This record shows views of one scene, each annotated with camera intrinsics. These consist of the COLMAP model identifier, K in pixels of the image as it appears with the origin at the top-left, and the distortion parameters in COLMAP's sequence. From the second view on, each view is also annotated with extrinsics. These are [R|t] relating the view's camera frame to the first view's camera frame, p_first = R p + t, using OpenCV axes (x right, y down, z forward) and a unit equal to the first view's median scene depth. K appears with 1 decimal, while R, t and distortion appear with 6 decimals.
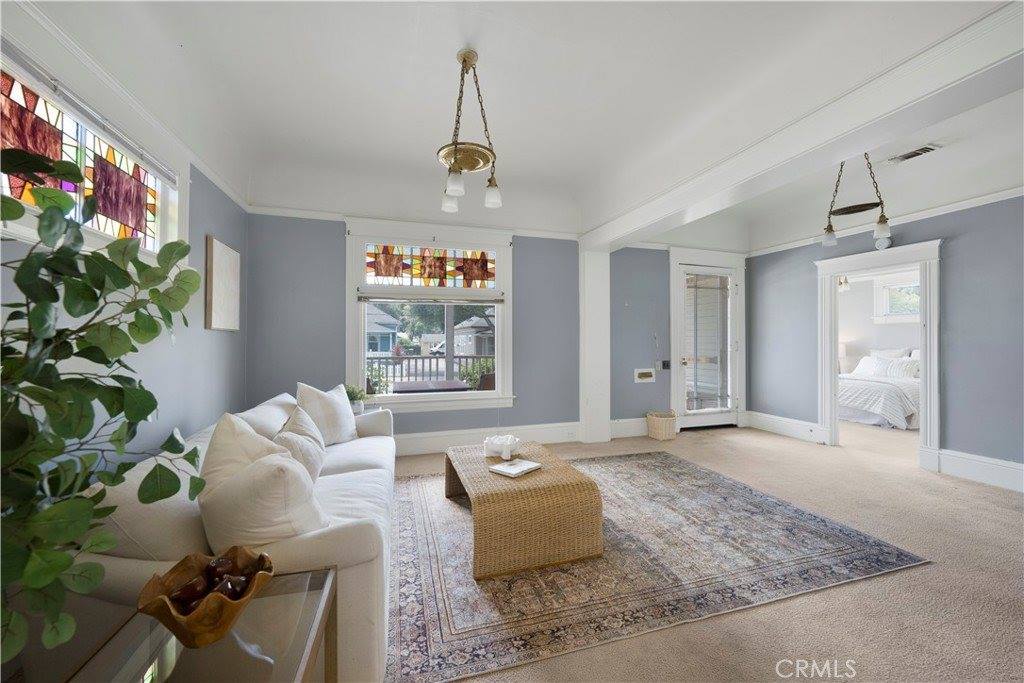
lens RADIAL K [[400.1, 0, 516.8], [0, 400.1, 341.1], [0, 0, 1]] dist [-0.011038, -0.000022]
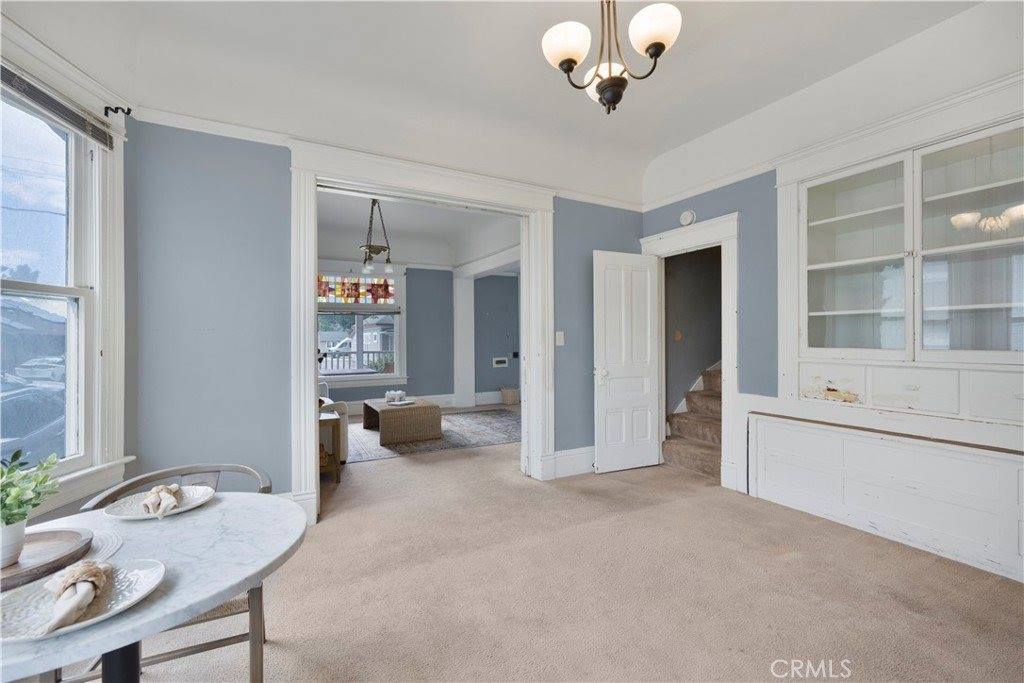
lens RADIAL K [[462.6, 0, 516.2], [0, 462.6, 335.9], [0, 0, 1]] dist [0.000741, -0.000059]
pose [[0.983878, -0.007001, 0.178704, 0.083818], [0.007882, 0.999960, -0.004223, -0.003770], [-0.178668, 0.005563, 0.983894, -0.765026]]
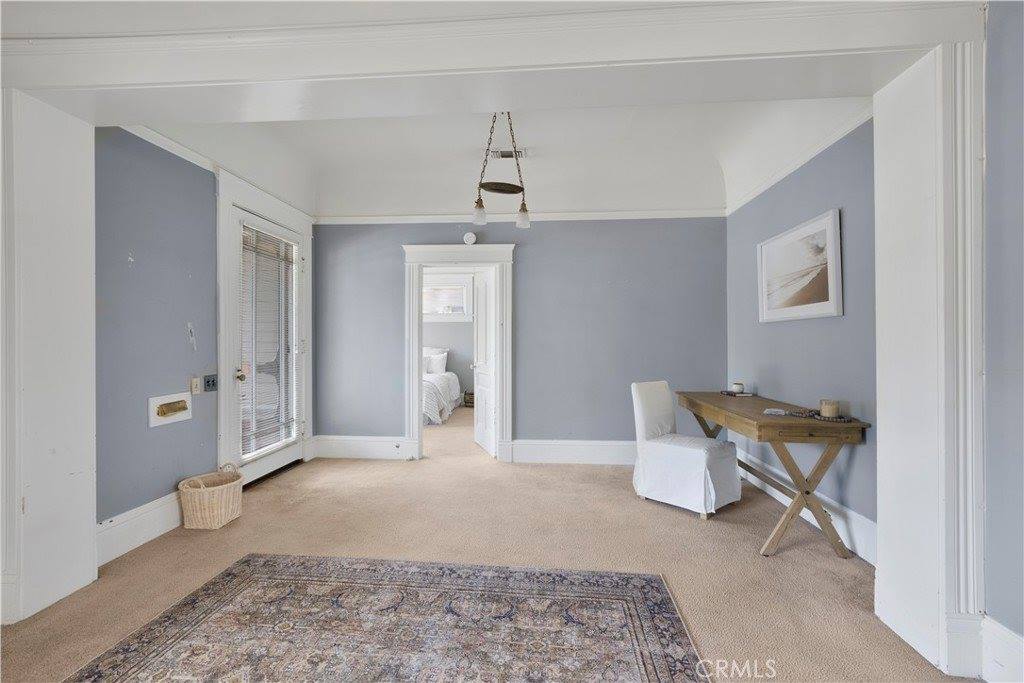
lens RADIAL K [[437.3, 0, 506.4], [0, 437.3, 338.8], [0, 0, 1]] dist [-0.007409, 0.000769]
pose [[0.380153, 0.000685, 0.924923, -0.024486], [-0.001247, 0.999999, -0.000228, -0.001392], [-0.924923, -0.001067, 0.380154, 0.461542]]
